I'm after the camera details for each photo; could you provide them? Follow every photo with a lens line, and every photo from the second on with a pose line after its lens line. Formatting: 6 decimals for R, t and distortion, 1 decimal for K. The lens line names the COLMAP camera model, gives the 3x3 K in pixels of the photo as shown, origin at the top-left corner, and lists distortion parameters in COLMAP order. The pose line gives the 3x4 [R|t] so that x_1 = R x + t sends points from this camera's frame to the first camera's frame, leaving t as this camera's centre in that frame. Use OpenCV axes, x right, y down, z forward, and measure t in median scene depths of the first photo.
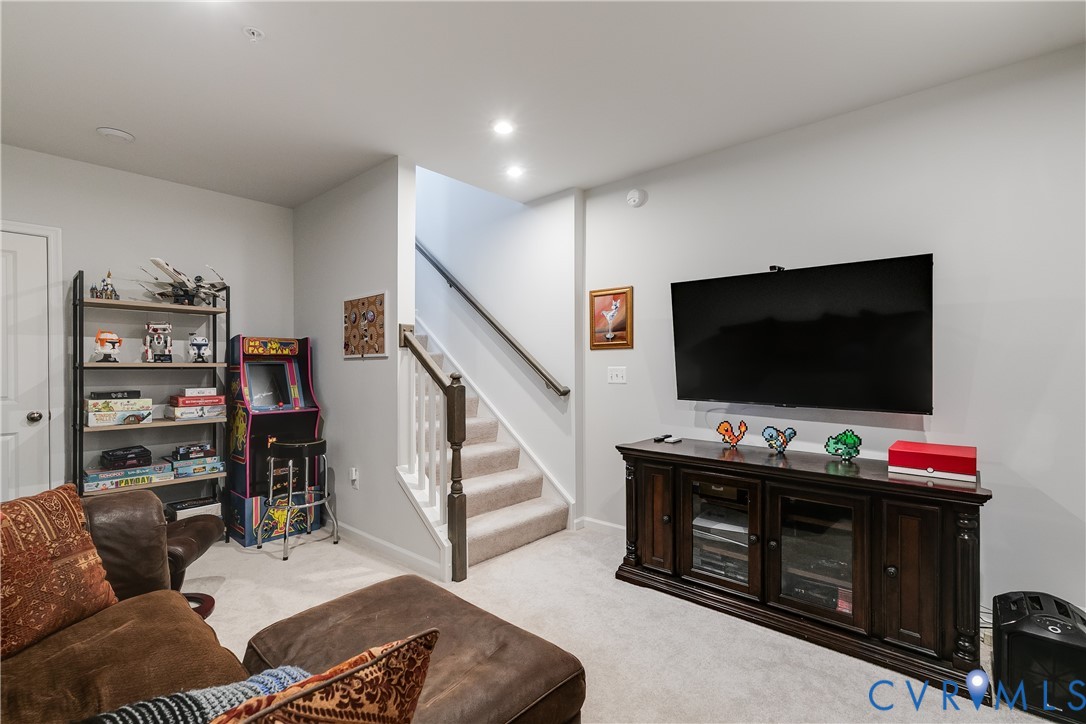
lens RADIAL K [[487.9, 0, 544.7], [0, 487.9, 363.9], [0, 0, 1]] dist [-0.000349, -0.000103]
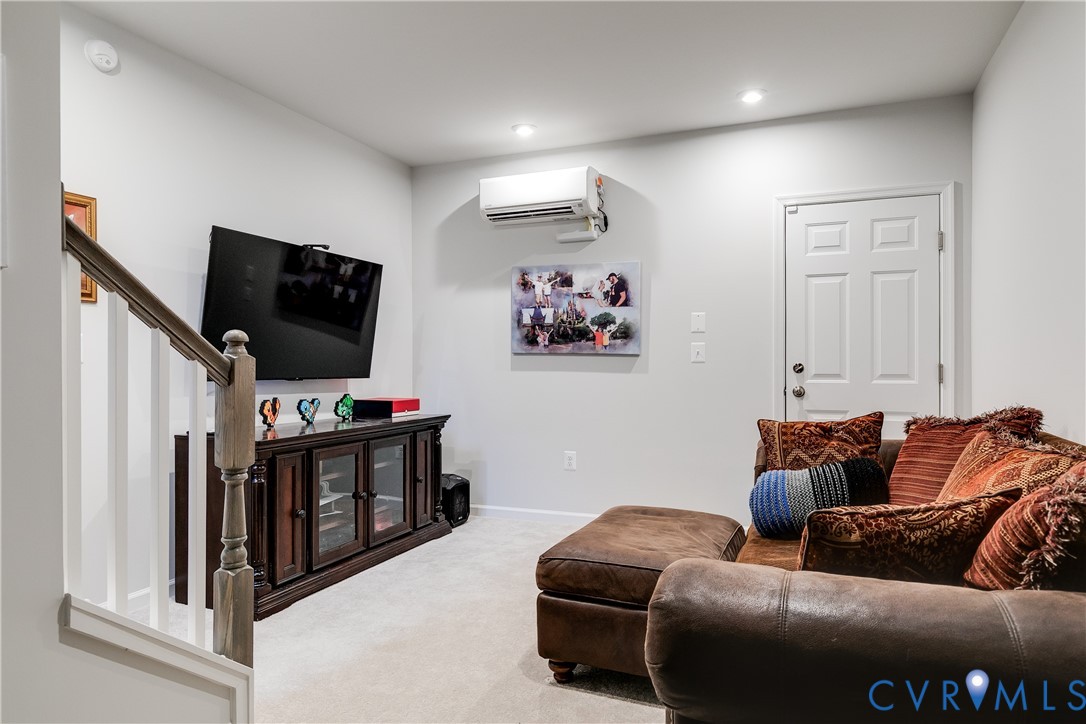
lens RADIAL K [[654.5, 0, 549.7], [0, 654.5, 362.5], [0, 0, 1]] dist [0.001544, -0.000077]
pose [[-0.333645, 0.004223, 0.942689, -1.102865], [-0.002894, 0.999981, -0.005504, 0.063451], [-0.942694, -0.004565, -0.333626, 1.080110]]
